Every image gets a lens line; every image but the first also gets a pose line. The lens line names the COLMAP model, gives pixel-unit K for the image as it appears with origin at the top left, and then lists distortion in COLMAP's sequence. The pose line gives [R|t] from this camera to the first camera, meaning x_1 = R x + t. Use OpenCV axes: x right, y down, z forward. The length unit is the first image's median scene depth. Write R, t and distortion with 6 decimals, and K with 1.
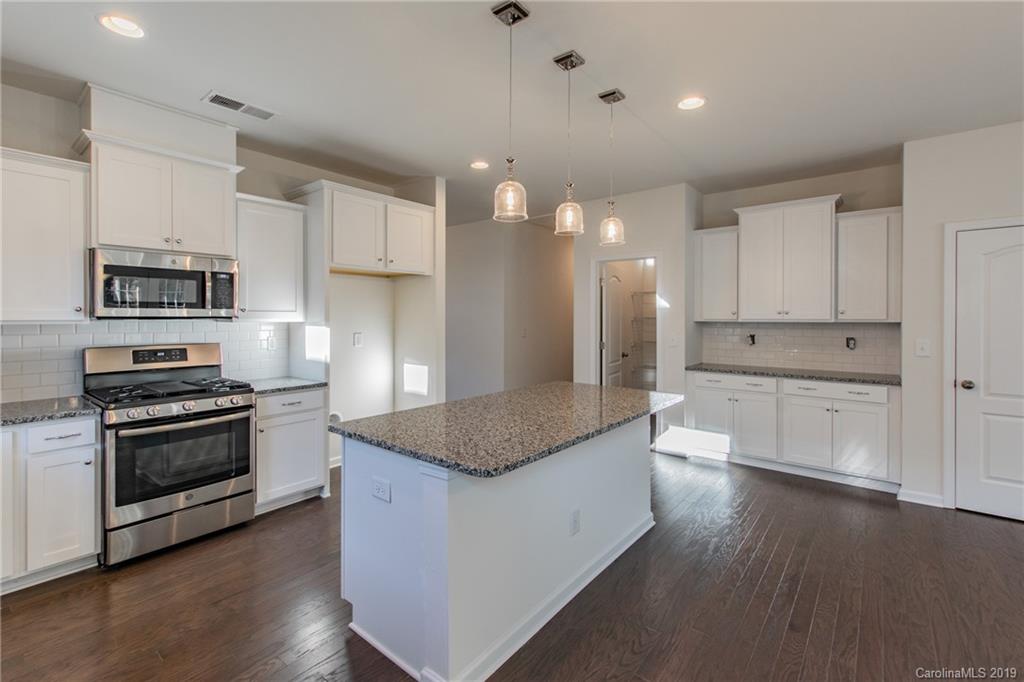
lens RADIAL K [[455.1, 0, 518.5], [0, 455.1, 317.0], [0, 0, 1]] dist [0.000846, -0.000014]
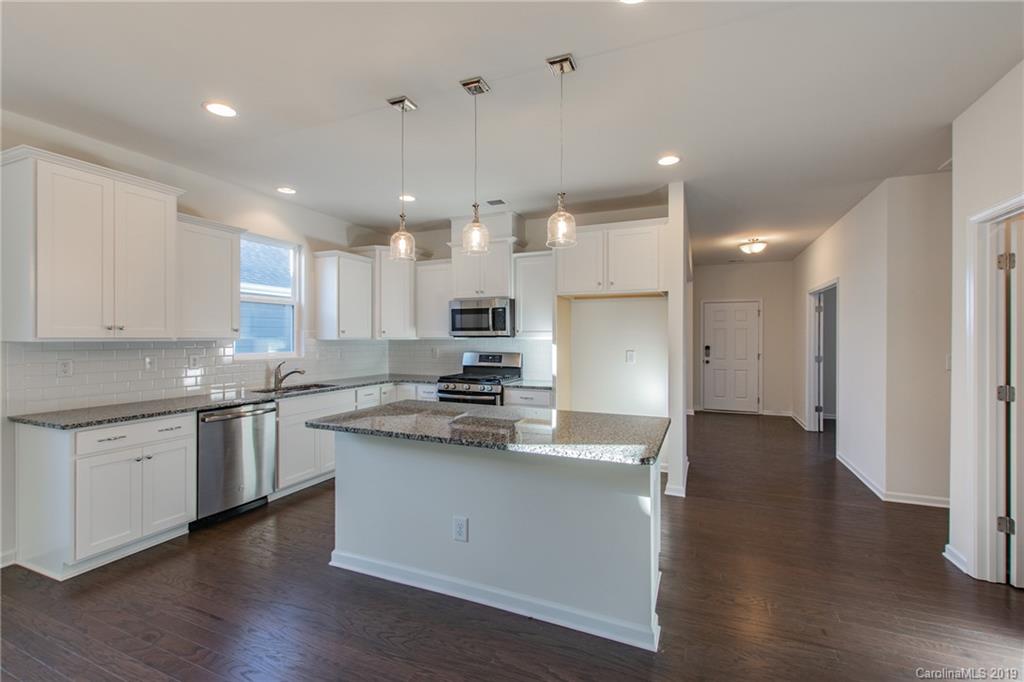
lens RADIAL K [[446.8, 0, 512.0], [0, 446.8, 341.0], [0, 0, 1]] dist [0.002873, 0.000402]
pose [[0.259760, 0.007555, -0.965644, 0.868594], [0.001027, 0.999967, 0.008100, 0.004733], [0.965673, -0.003096, 0.259743, 0.640375]]
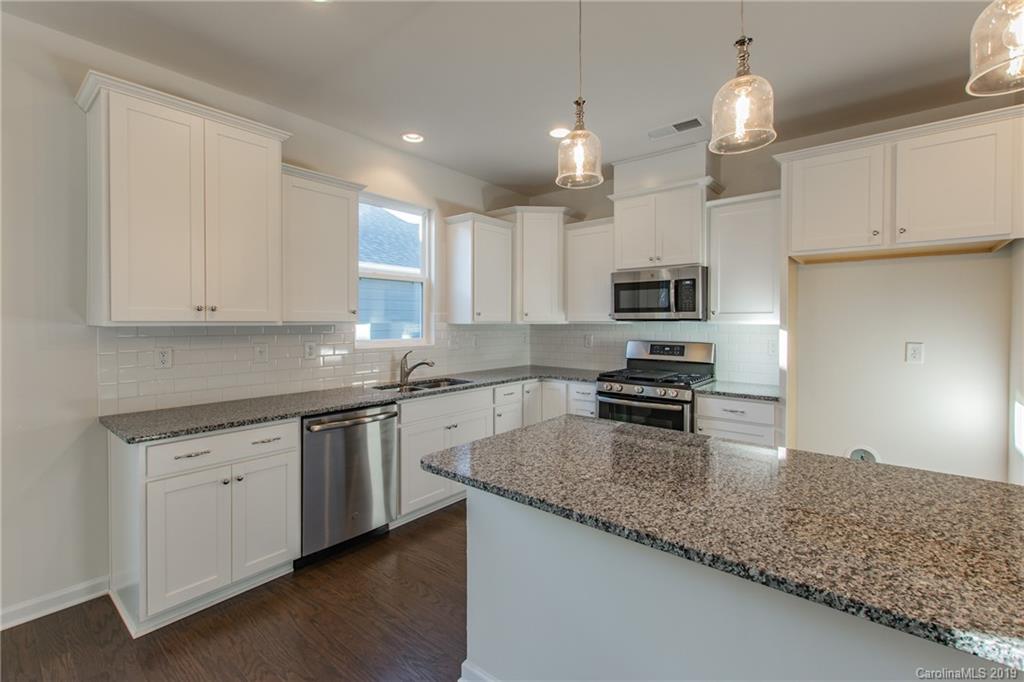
lens RADIAL K [[451.3, 0, 513.0], [0, 451.3, 338.2], [0, 0, 1]] dist [0.000584, 0.000044]
pose [[-0.021028, 0.036986, -0.999095, 0.474317], [0.000360, 0.999316, 0.036987, 0.005421], [0.999779, 0.000418, -0.021027, 0.600028]]
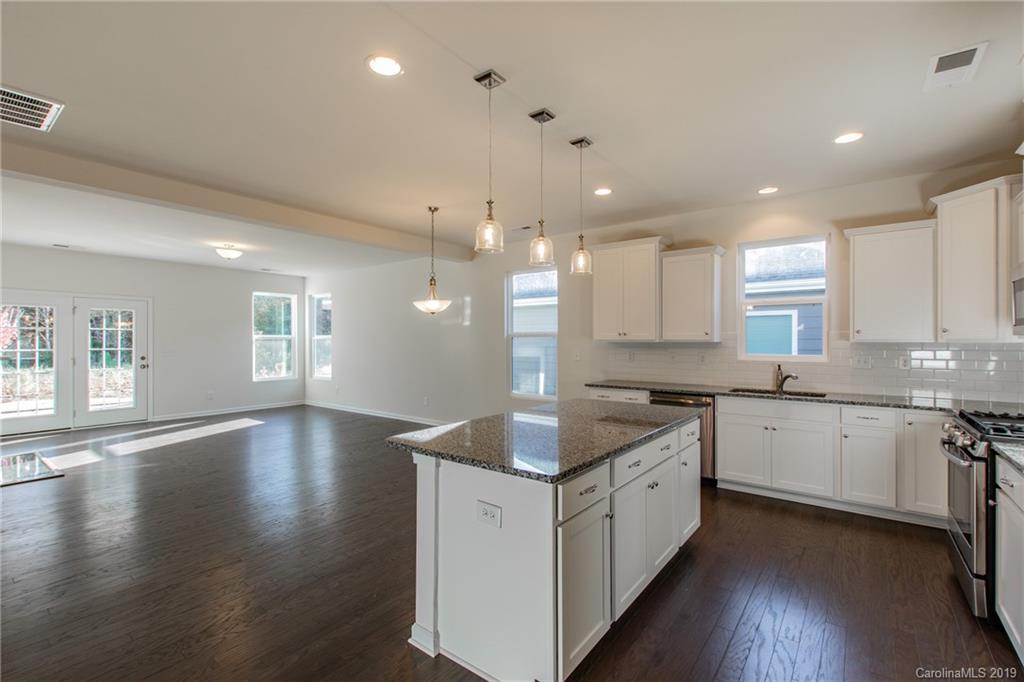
lens RADIAL K [[451.3, 0, 513.0], [0, 451.3, 338.2], [0, 0, 1]] dist [0.000584, 0.000044]
pose [[-0.999911, 0.001522, -0.013286, 0.151219], [0.001582, 0.999989, -0.004473, 0.006029], [0.013279, -0.004493, -0.999902, 1.681716]]
